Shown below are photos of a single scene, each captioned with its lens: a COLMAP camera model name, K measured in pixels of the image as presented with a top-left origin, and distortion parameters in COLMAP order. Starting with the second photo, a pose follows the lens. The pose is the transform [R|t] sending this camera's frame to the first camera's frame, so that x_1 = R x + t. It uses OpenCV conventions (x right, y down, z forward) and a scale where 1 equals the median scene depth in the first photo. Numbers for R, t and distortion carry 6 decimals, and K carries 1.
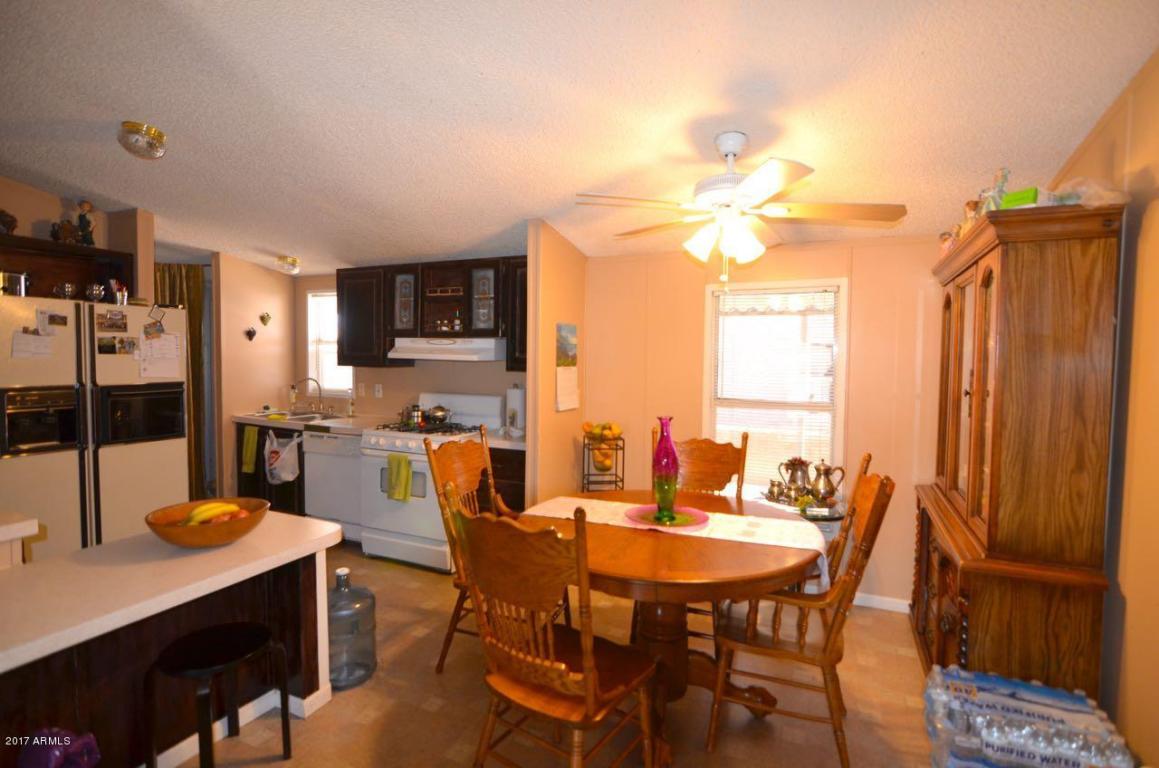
lens RADIAL K [[563.3, 0, 578.1], [0, 563.3, 380.2], [0, 0, 1]] dist [-0.034421, 0.011658]
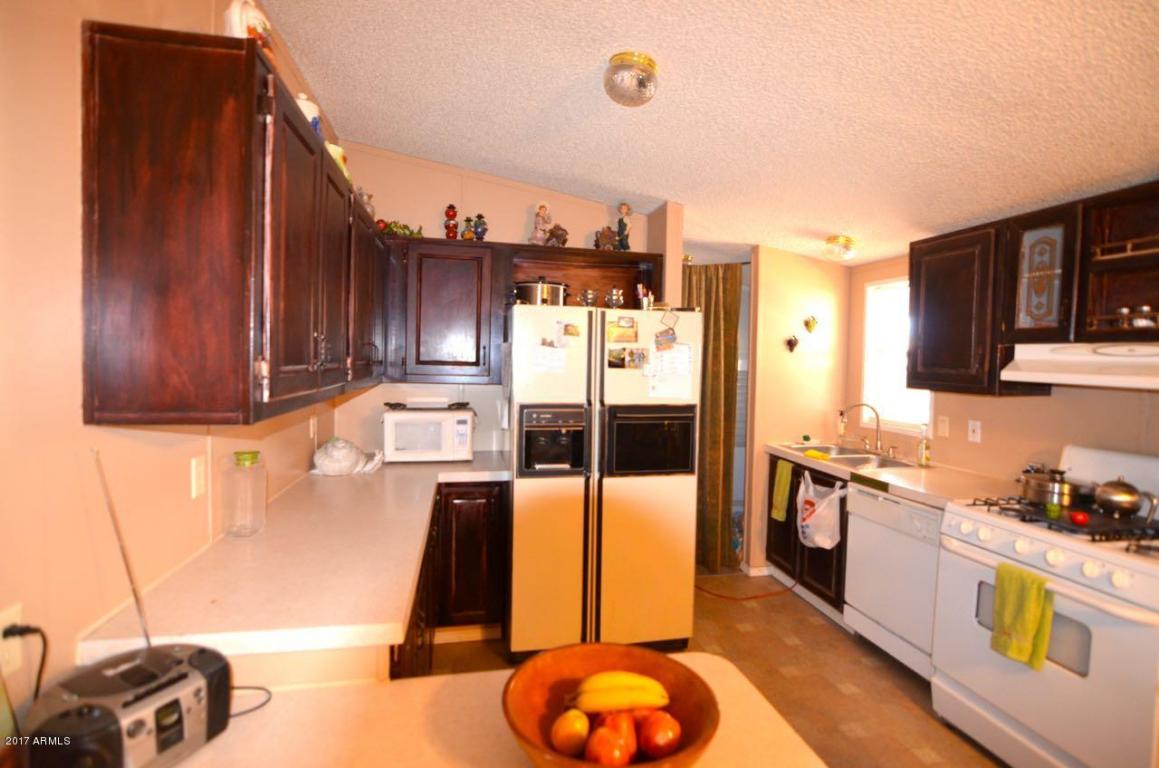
lens RADIAL K [[563.3, 0, 578.1], [0, 563.3, 380.2], [0, 0, 1]] dist [-0.034421, 0.011658]
pose [[0.589970, 0.027908, -0.806943, -0.141796], [-0.046008, 0.998941, 0.000910, -0.020661], [0.806113, 0.036589, 0.590629, 0.332789]]
